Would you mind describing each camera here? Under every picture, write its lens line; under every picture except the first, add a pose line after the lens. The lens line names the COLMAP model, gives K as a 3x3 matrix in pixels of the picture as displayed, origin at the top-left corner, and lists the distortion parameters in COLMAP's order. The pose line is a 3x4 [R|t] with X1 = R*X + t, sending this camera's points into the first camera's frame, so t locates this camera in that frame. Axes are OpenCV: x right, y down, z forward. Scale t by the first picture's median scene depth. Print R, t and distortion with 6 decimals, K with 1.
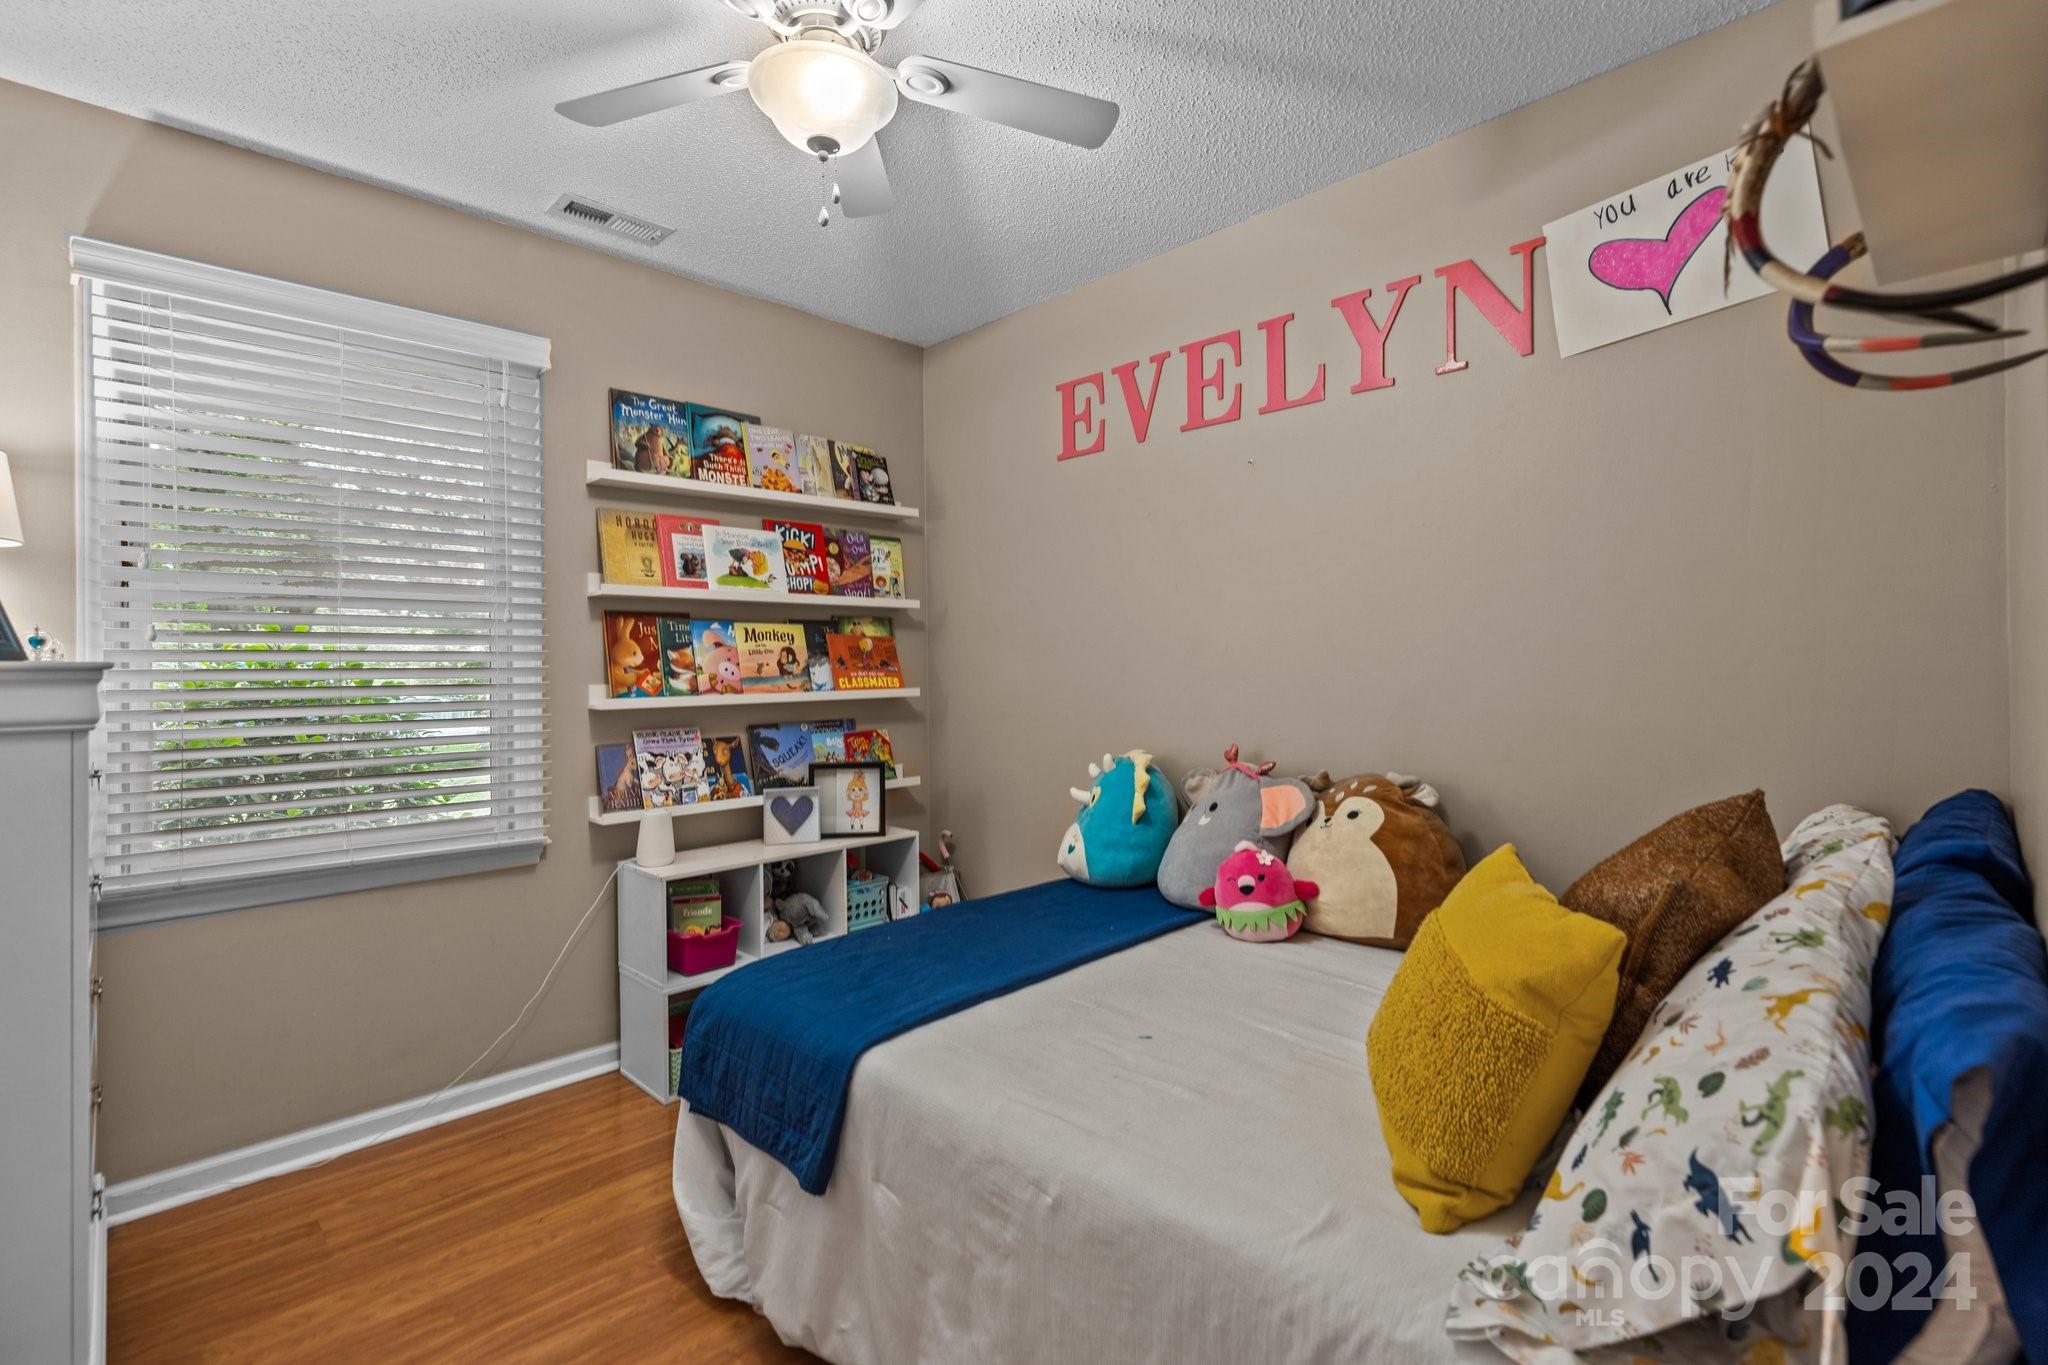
lens RADIAL K [[920.6, 0, 1009.2], [0, 920.6, 677.2], [0, 0, 1]] dist [-0.007100, 0.001023]
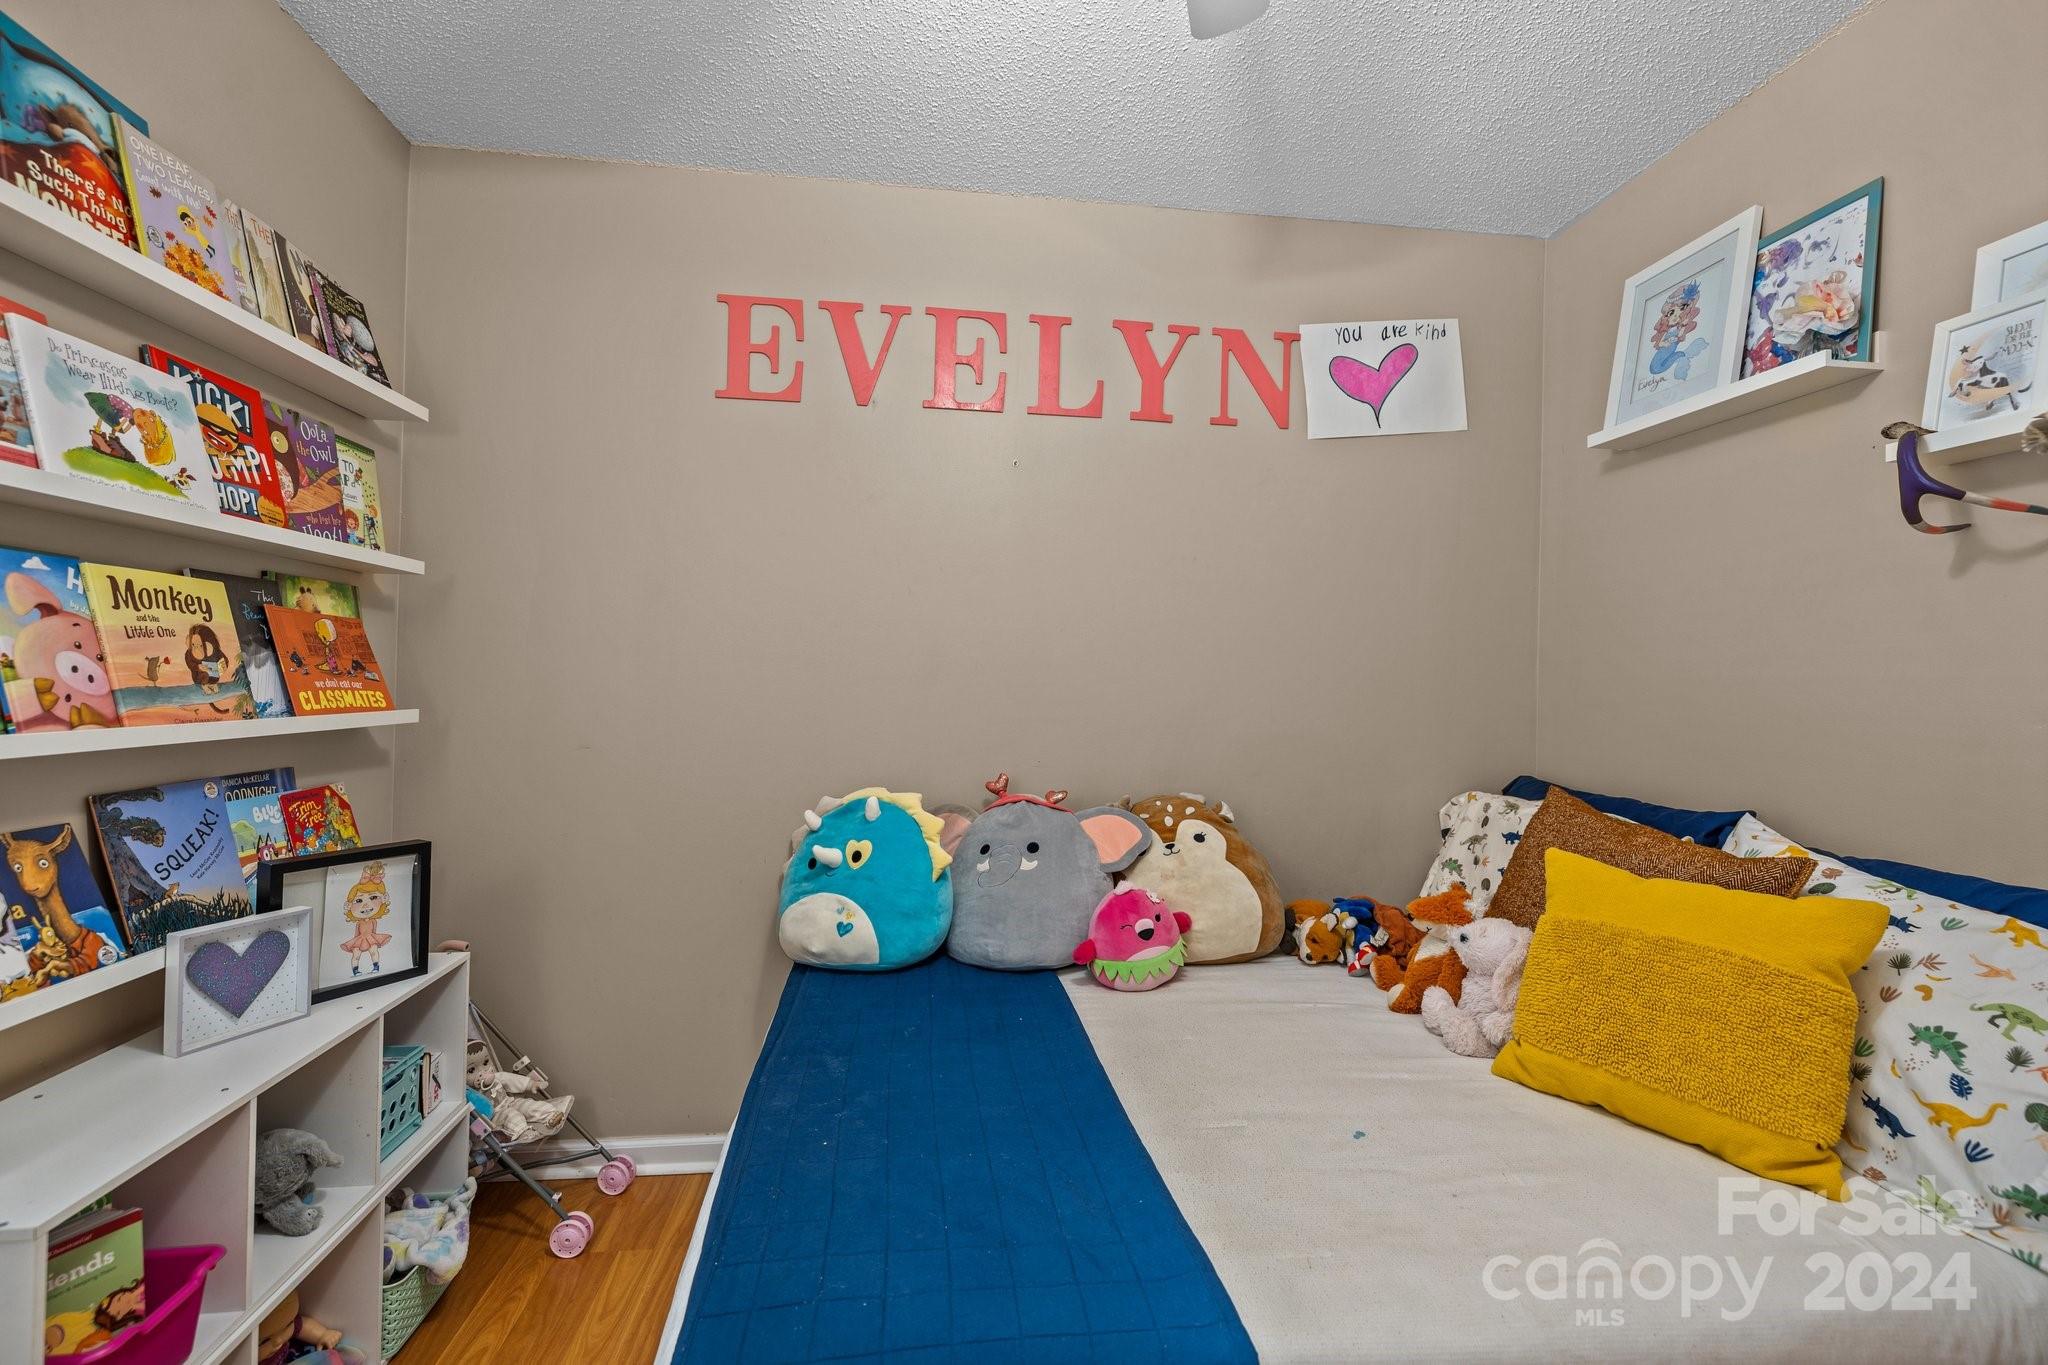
lens RADIAL K [[878.5, 0, 1020.2], [0, 878.5, 681.3], [0, 0, 1]] dist [0.001622, -0.001538]
pose [[0.605588, 0.022432, 0.795462, -0.356123], [-0.014260, 0.999748, -0.017337, -0.002012], [-0.795651, -0.000844, 0.605755, 0.394536]]
